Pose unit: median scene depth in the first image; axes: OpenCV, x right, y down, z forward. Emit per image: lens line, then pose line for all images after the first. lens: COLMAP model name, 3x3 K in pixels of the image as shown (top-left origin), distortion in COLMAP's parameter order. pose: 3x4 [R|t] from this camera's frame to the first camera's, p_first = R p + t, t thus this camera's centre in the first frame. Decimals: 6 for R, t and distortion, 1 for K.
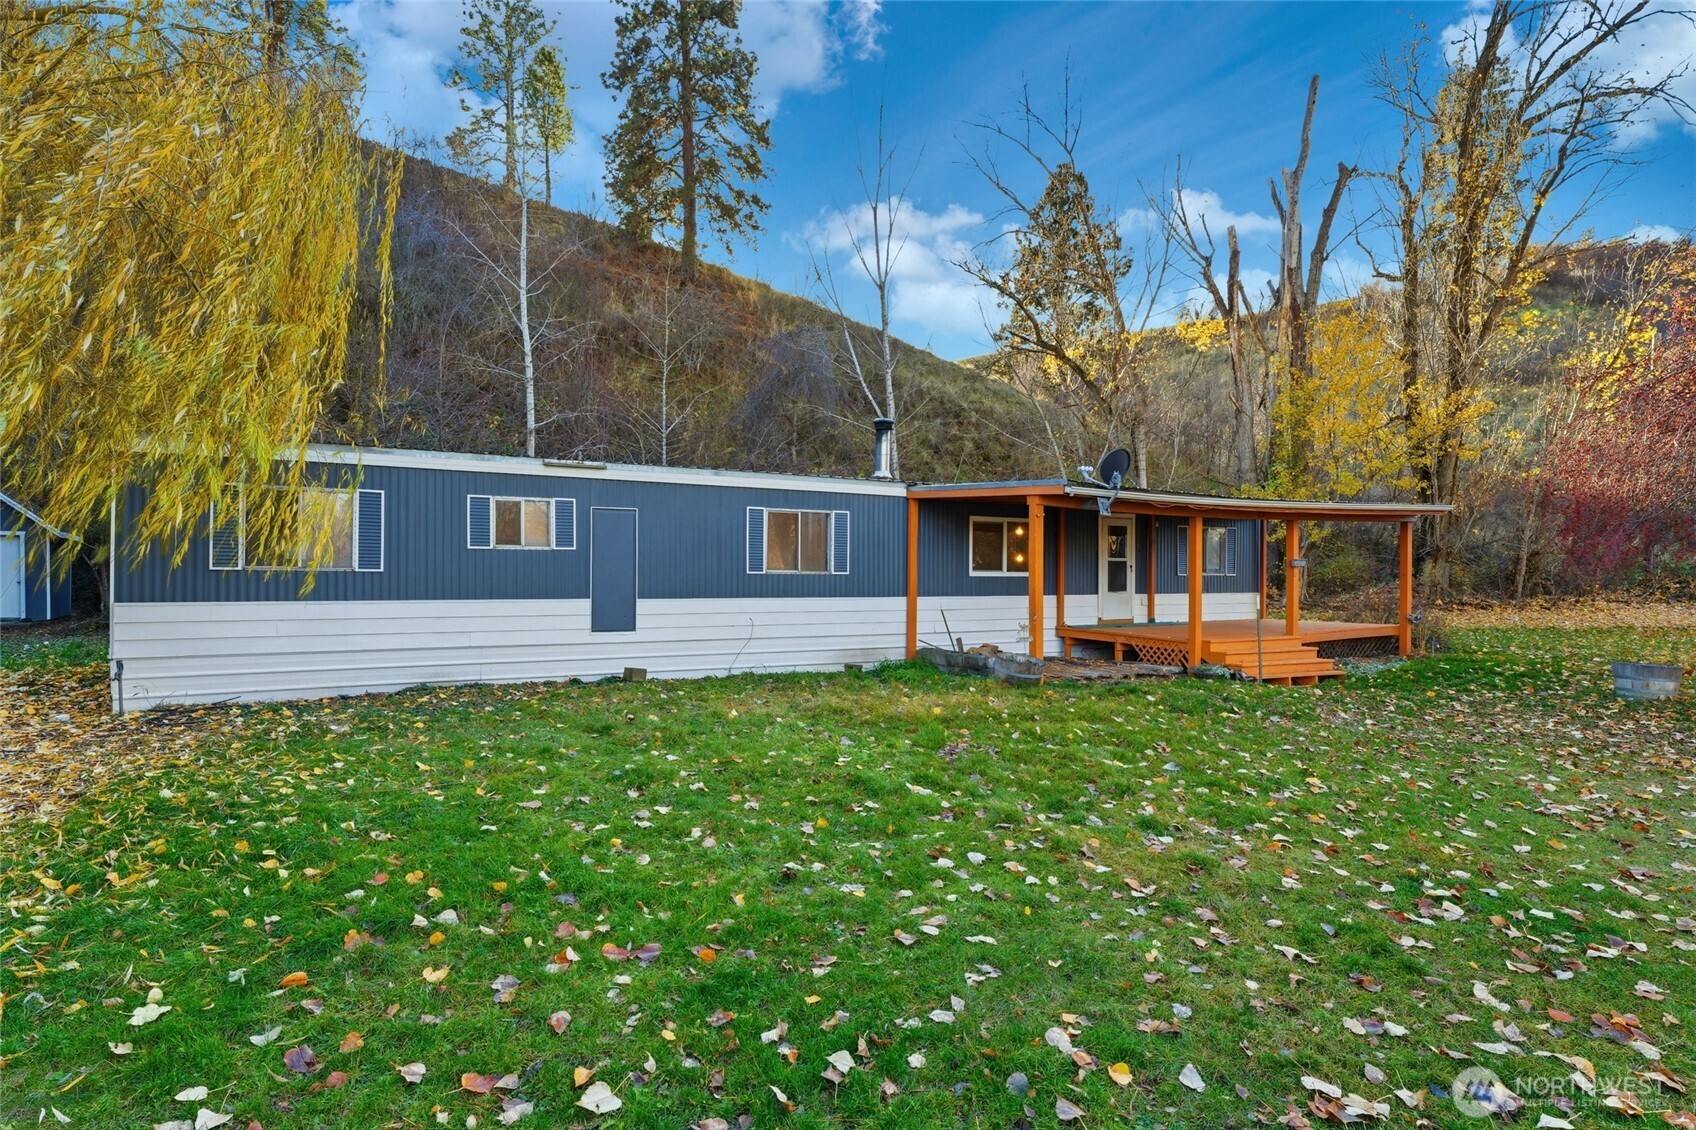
lens RADIAL K [[917.0, 0, 848.0], [0, 917.0, 565.0], [0, 0, 1]] dist [-0.000393, 0.000884]
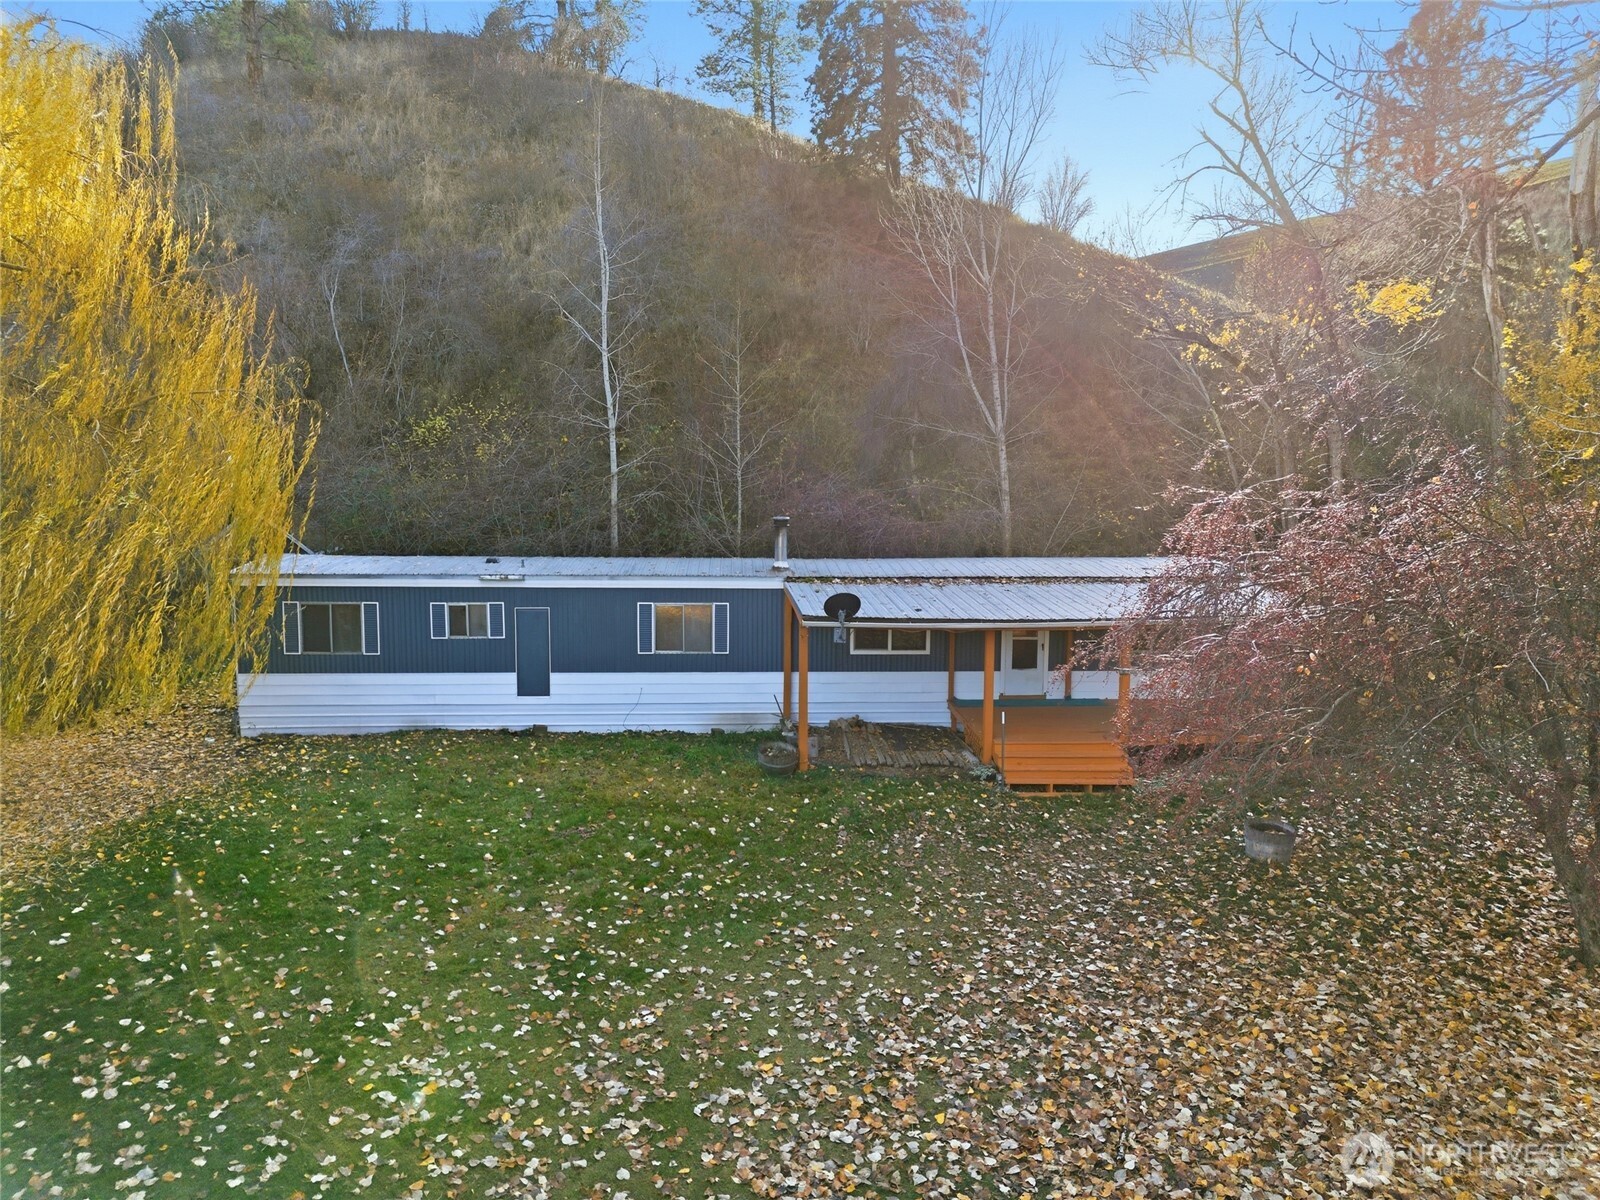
lens RADIAL K [[1130.8, 0, 792.9], [0, 1130.8, 605.9], [0, 0, 1]] dist [0.034838, -0.025964]
pose [[0.907241, 0.054791, -0.417027, 0.678199], [-0.003070, 0.992315, 0.123697, -0.231389], [0.420600, -0.110943, 0.900437, -0.304042]]
